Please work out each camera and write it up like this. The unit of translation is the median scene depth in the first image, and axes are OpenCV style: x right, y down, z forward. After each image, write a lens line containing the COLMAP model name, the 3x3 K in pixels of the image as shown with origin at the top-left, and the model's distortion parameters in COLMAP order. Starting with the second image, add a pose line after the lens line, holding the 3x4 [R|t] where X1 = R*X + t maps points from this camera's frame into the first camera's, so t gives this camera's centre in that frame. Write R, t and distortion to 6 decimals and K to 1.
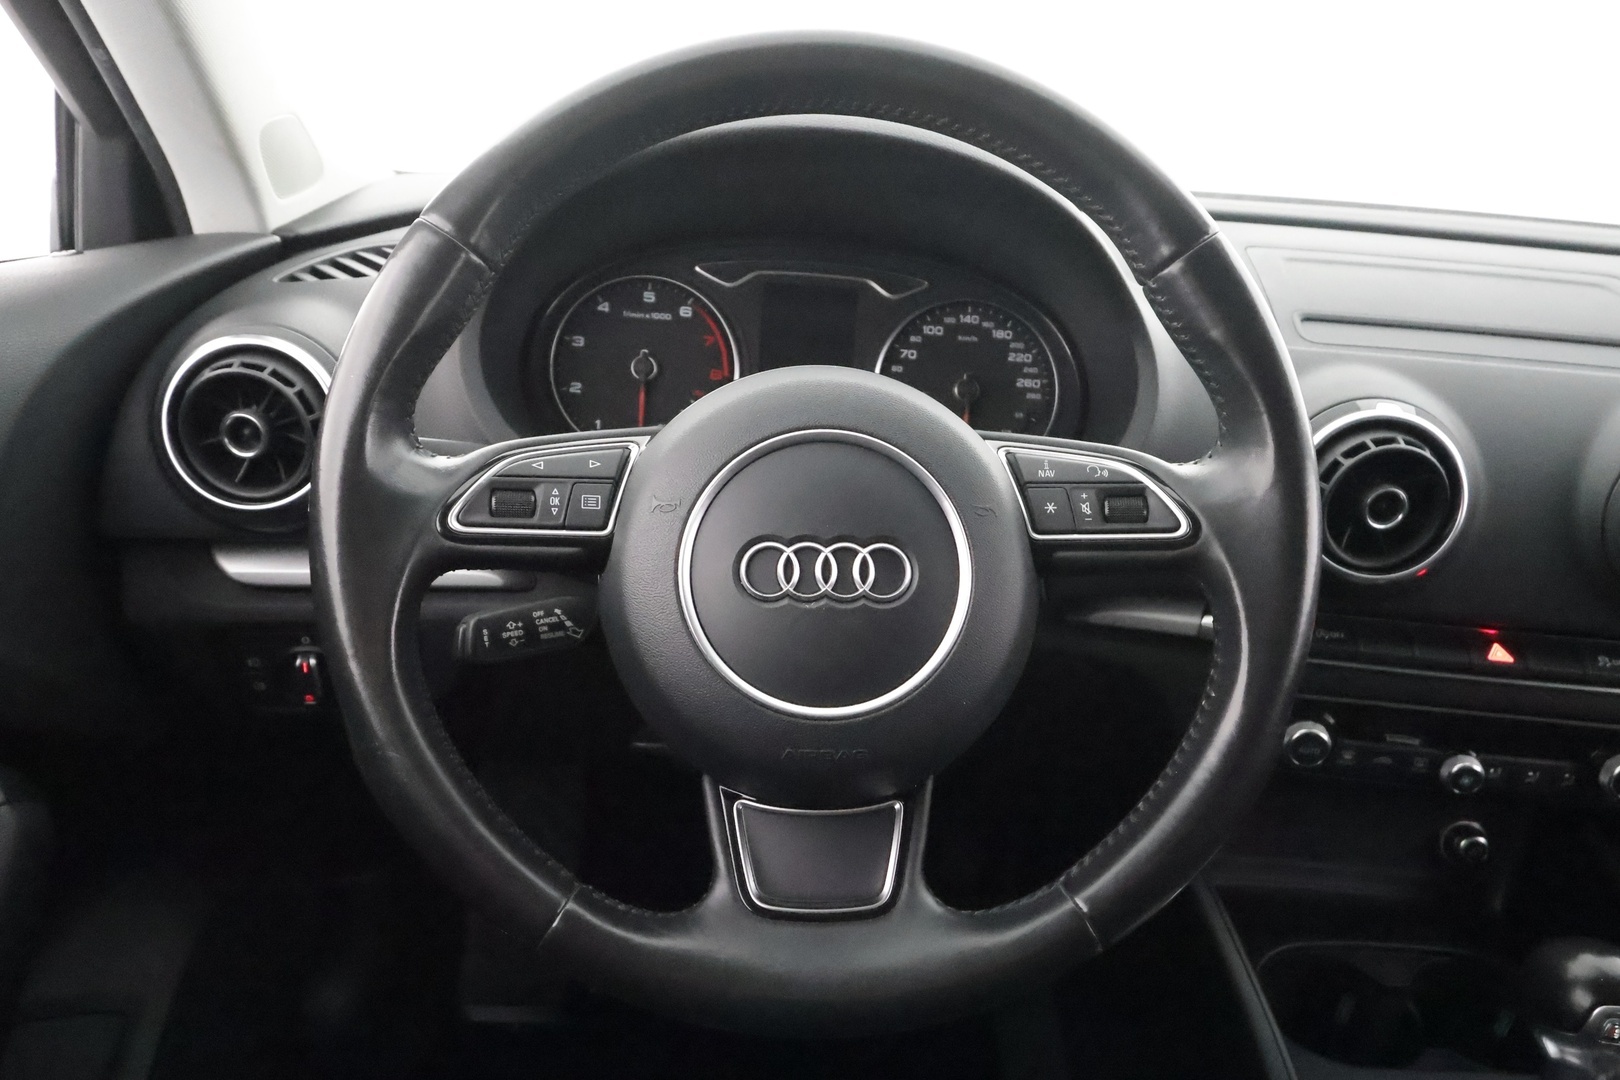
lens RADIAL K [[1222.1, 0, 788.9], [0, 1222.1, 495.9], [0, 0, 1]] dist [-0.021128, 0.024799]
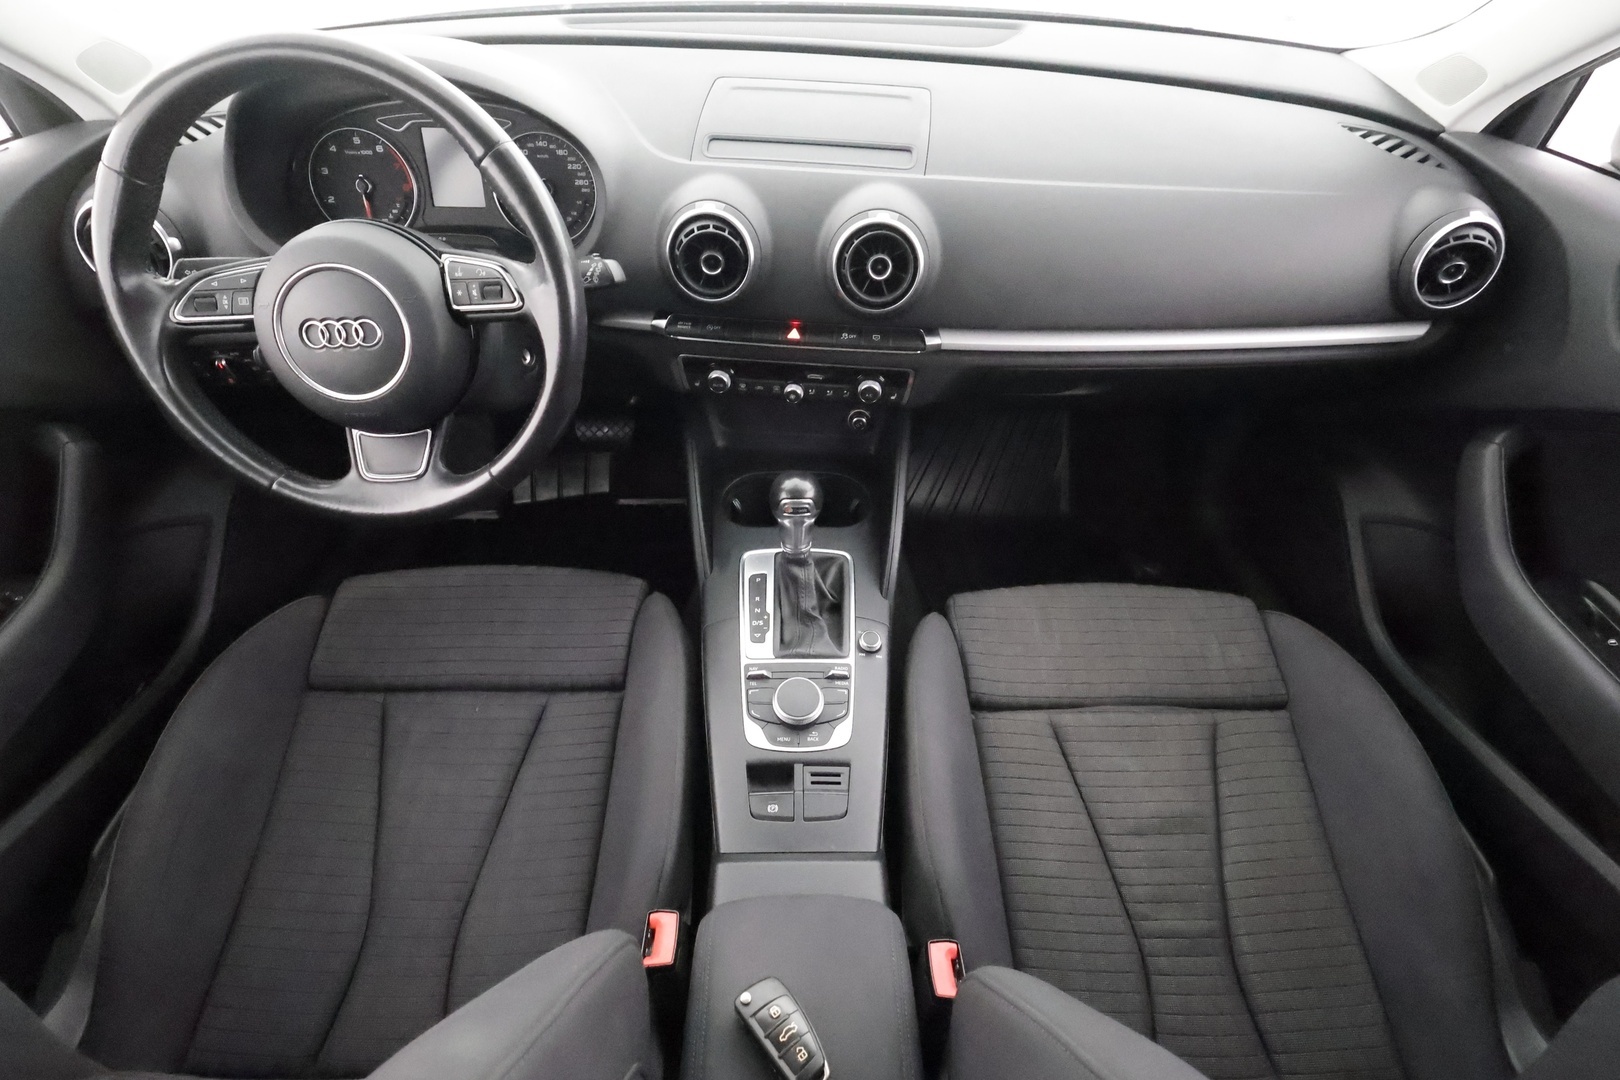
lens RADIAL K [[796.1, 0, 807.8], [0, 796.1, 547.6], [0, 0, 1]] dist [0.011713, 0.000901]
pose [[0.998184, -0.034380, -0.049474, 0.638093], [0.052800, 0.894679, 0.443578, -0.129944], [0.029014, -0.445385, 0.894869, -0.306925]]
